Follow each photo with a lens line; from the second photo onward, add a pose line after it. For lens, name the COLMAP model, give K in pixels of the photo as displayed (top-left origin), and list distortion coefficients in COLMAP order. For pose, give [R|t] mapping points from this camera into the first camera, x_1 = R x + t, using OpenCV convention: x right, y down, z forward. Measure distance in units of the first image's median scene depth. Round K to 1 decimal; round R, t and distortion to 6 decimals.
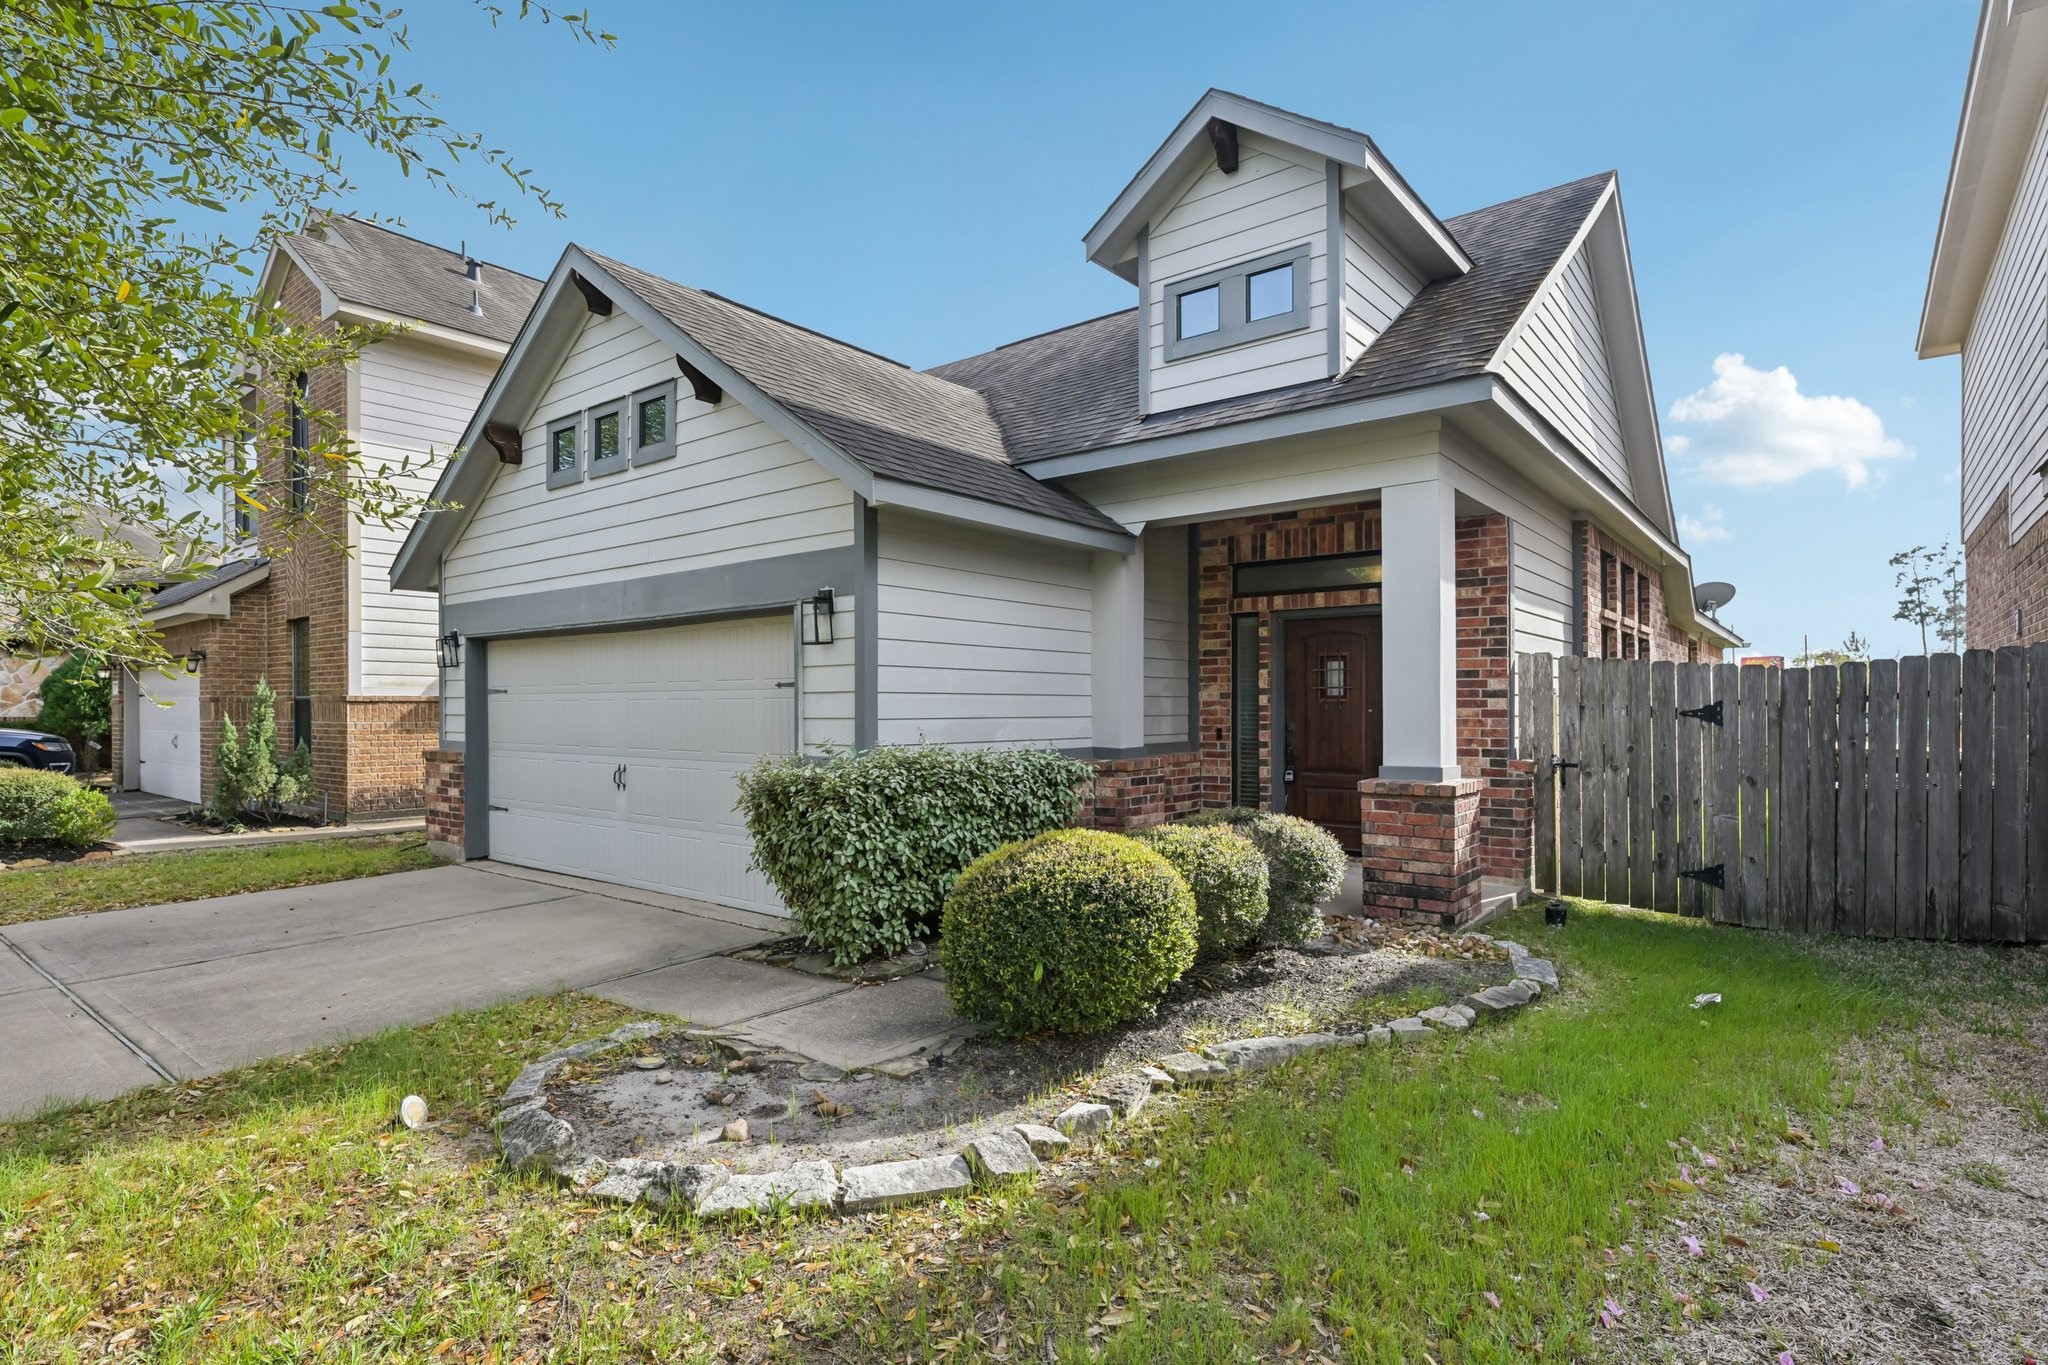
lens RADIAL K [[1028.7, 0, 1027.1], [0, 1028.7, 722.5], [0, 0, 1]] dist [0.000036, -0.000004]
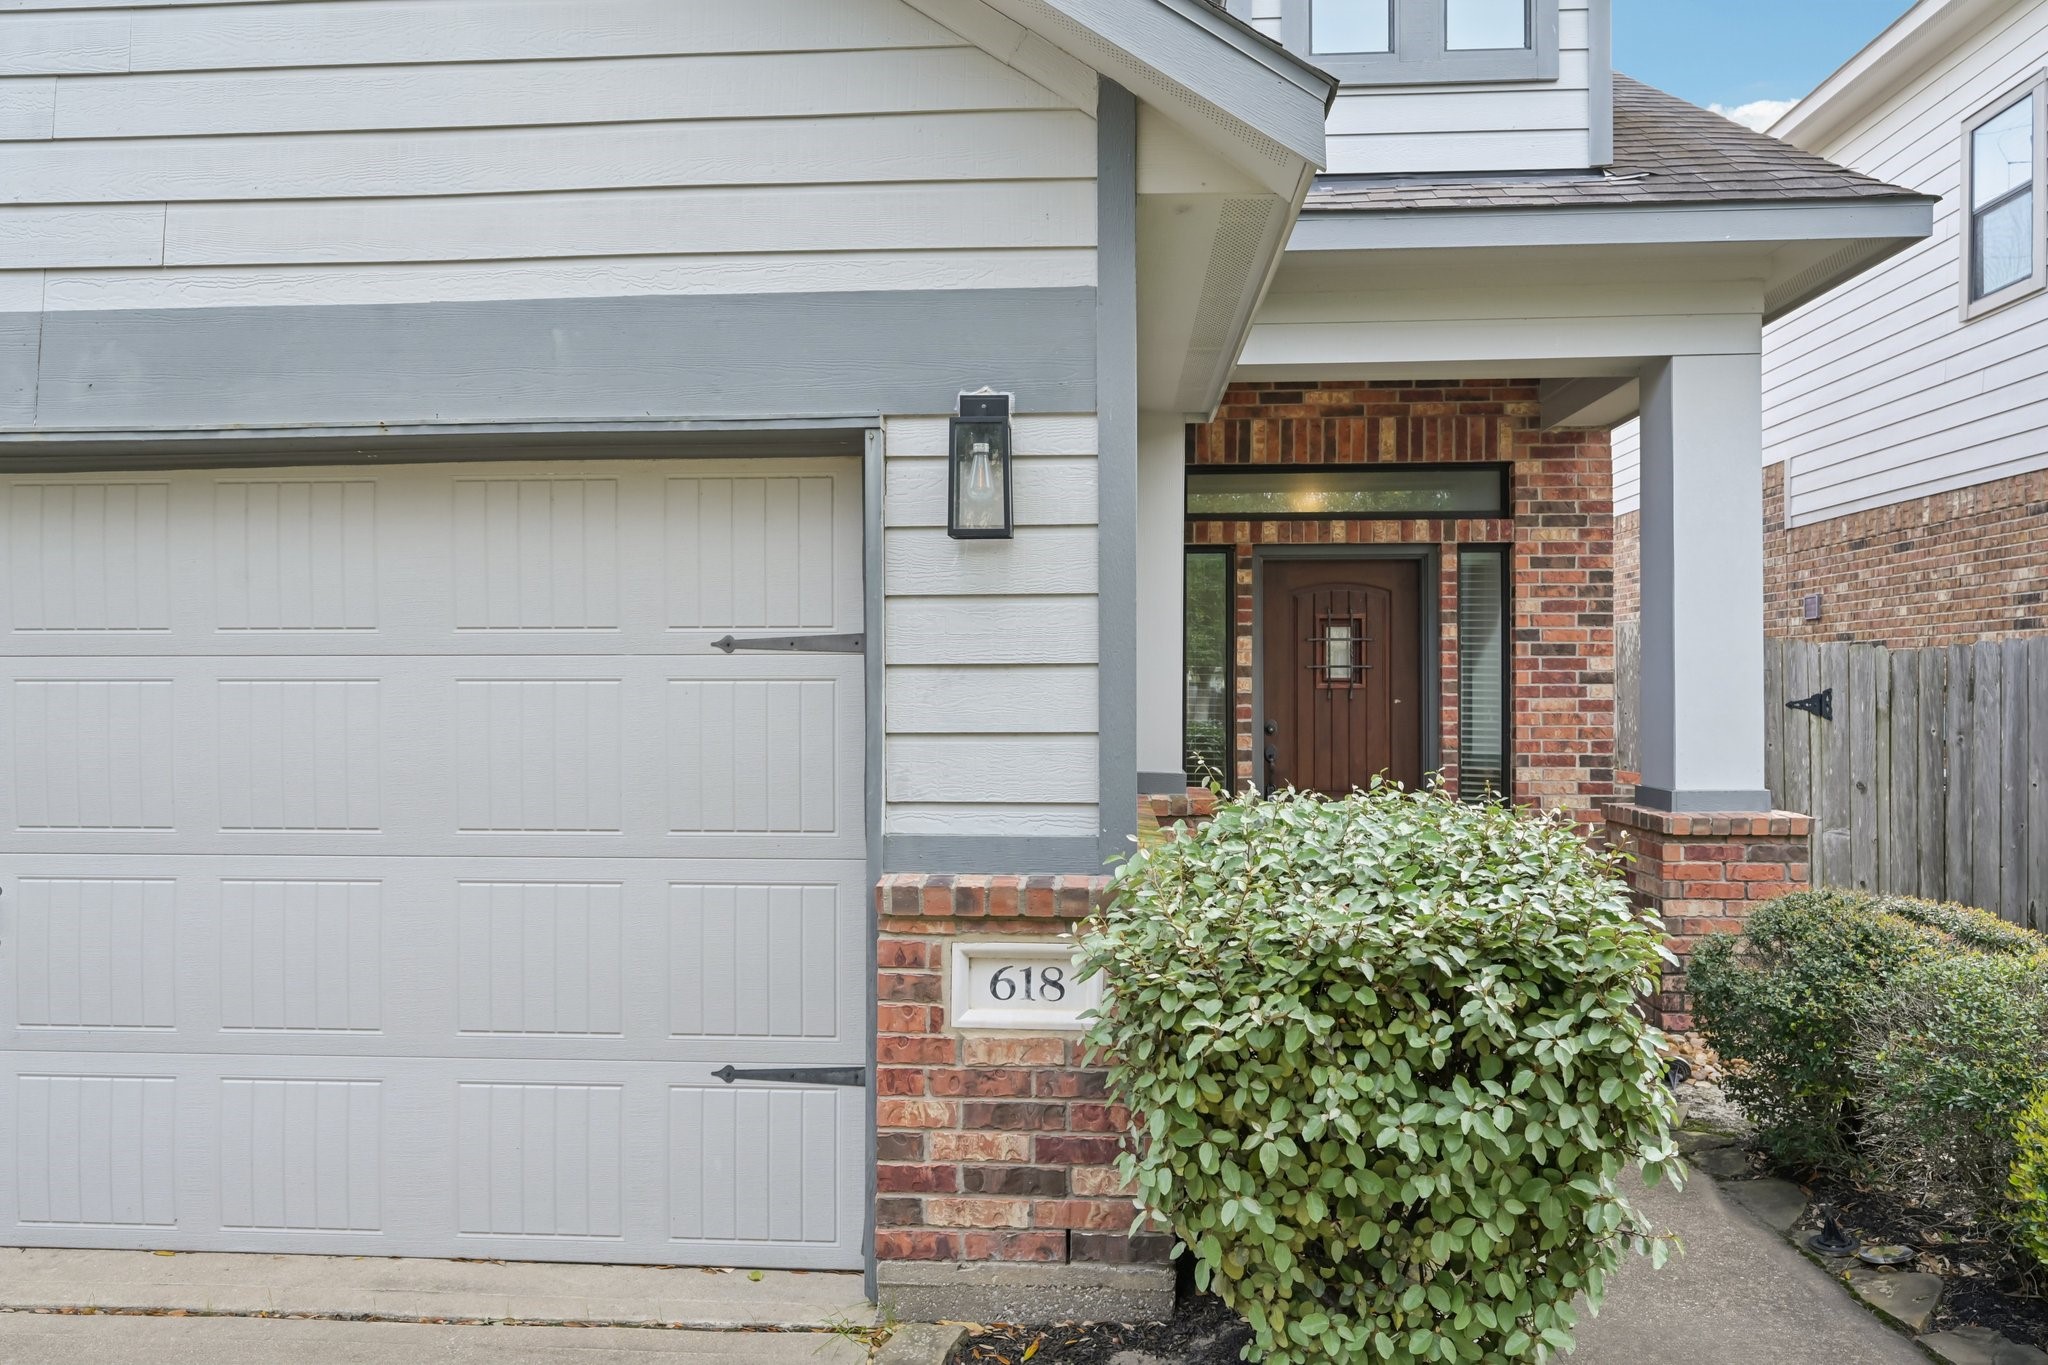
lens RADIAL K [[1266.5, 0, 1025.2], [0, 1266.5, 698.6], [0, 0, 1]] dist [0.001515, 0.000489]
pose [[0.816237, -0.003597, 0.577705, -0.376682], [0.007272, 0.999965, -0.004049, -0.012816], [-0.577671, 0.007506, 0.816235, 0.506534]]
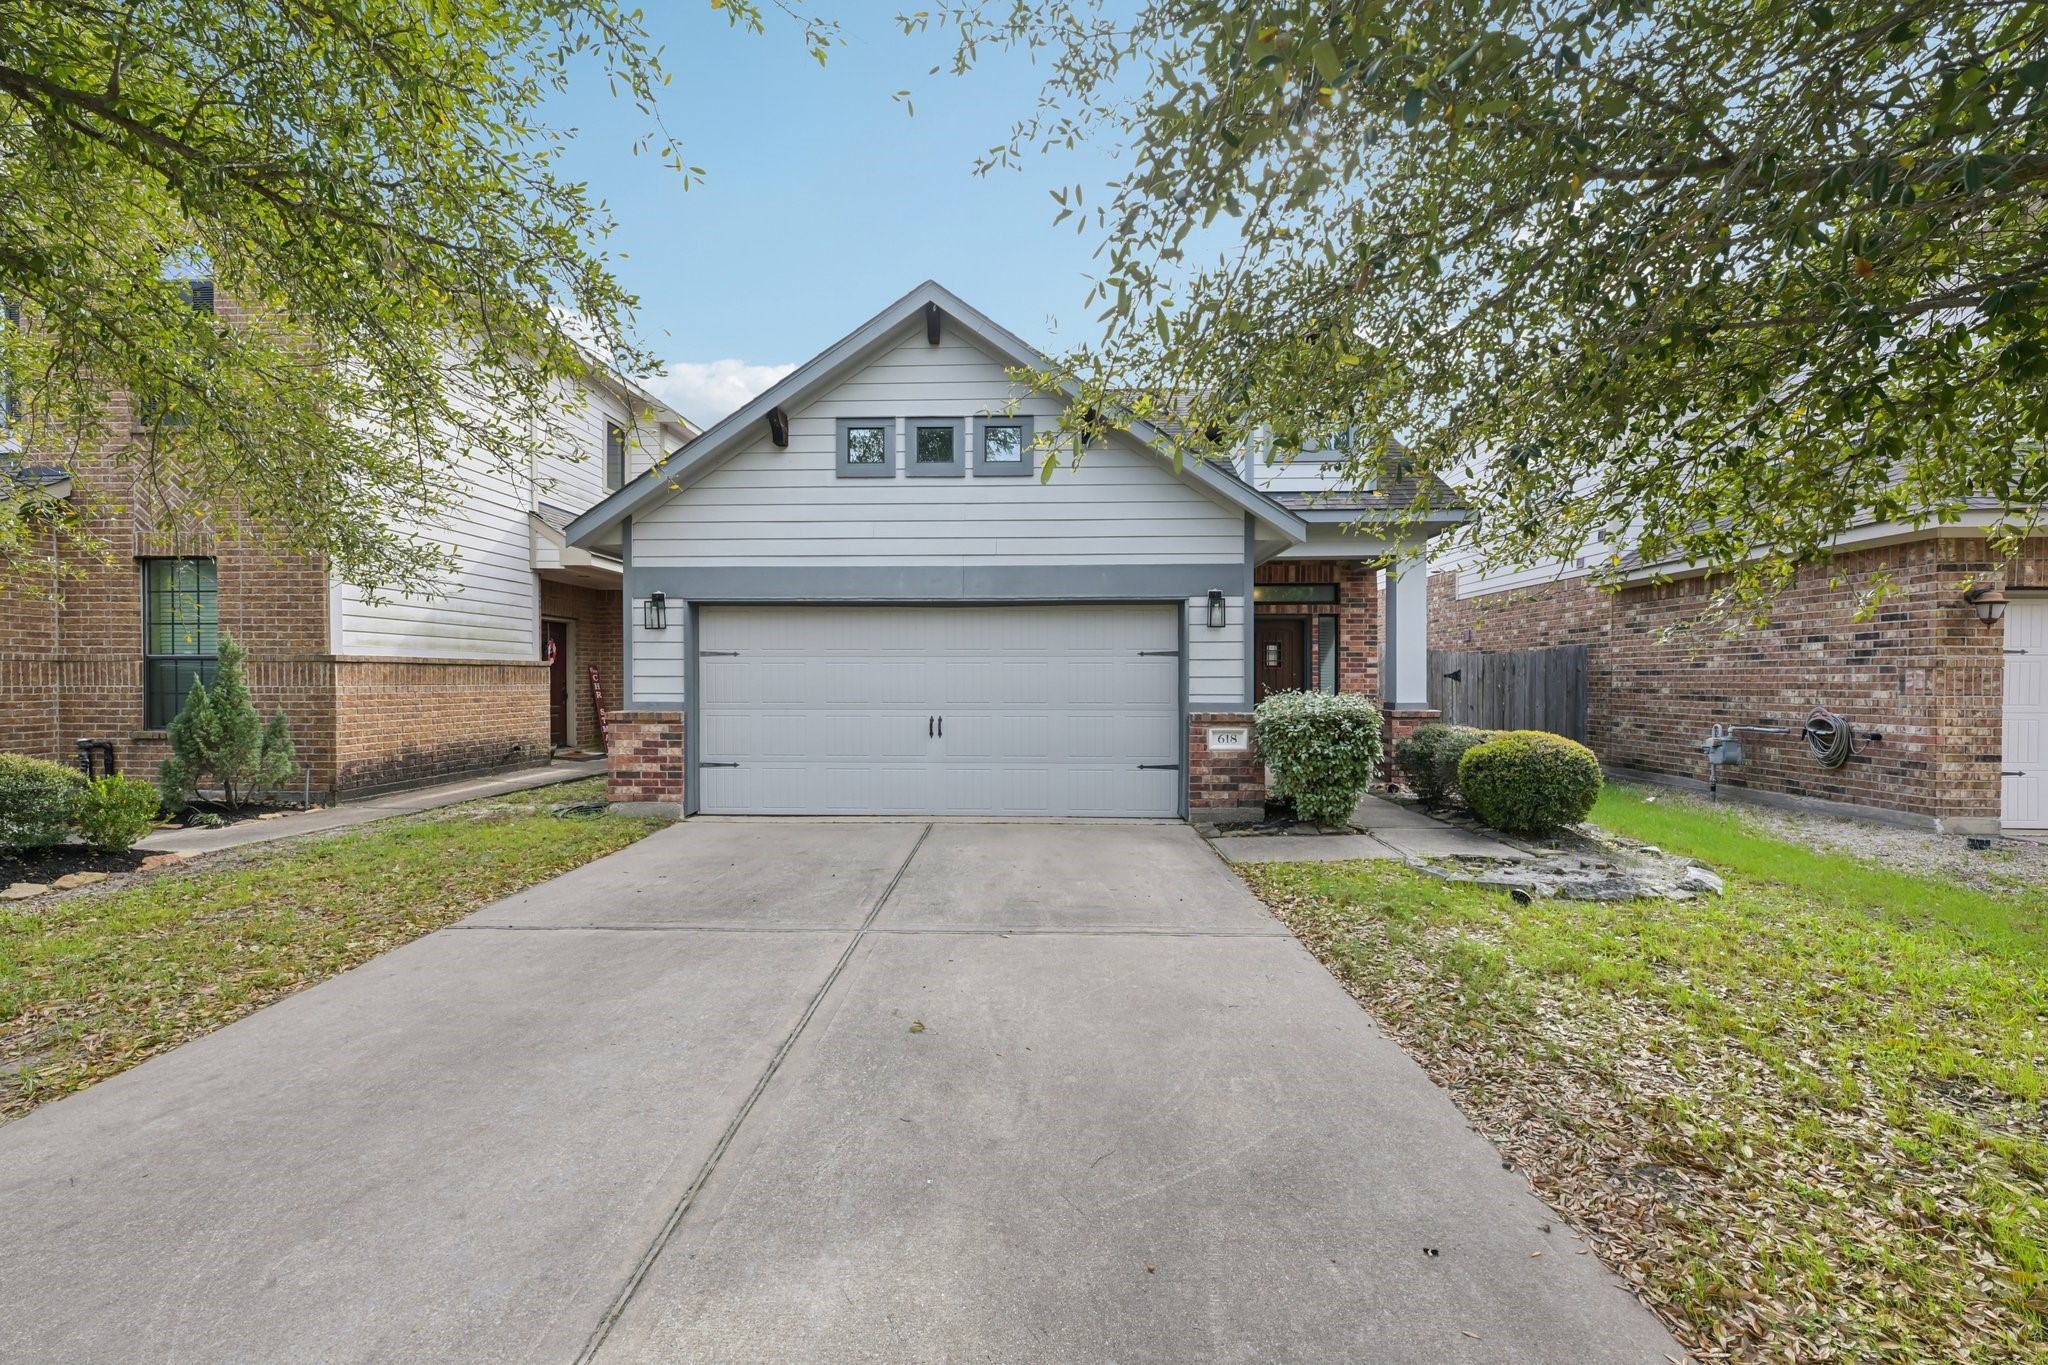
lens RADIAL K [[813.1, 0, 1023.9], [0, 813.1, 695.8], [0, 0, 1]] dist [-0.000654, 0.000138]
pose [[0.806631, -0.011948, 0.590935, -0.930262], [0.006816, 0.999917, 0.010913, 0.007026], [-0.591016, -0.004775, 0.806645, 0.173940]]
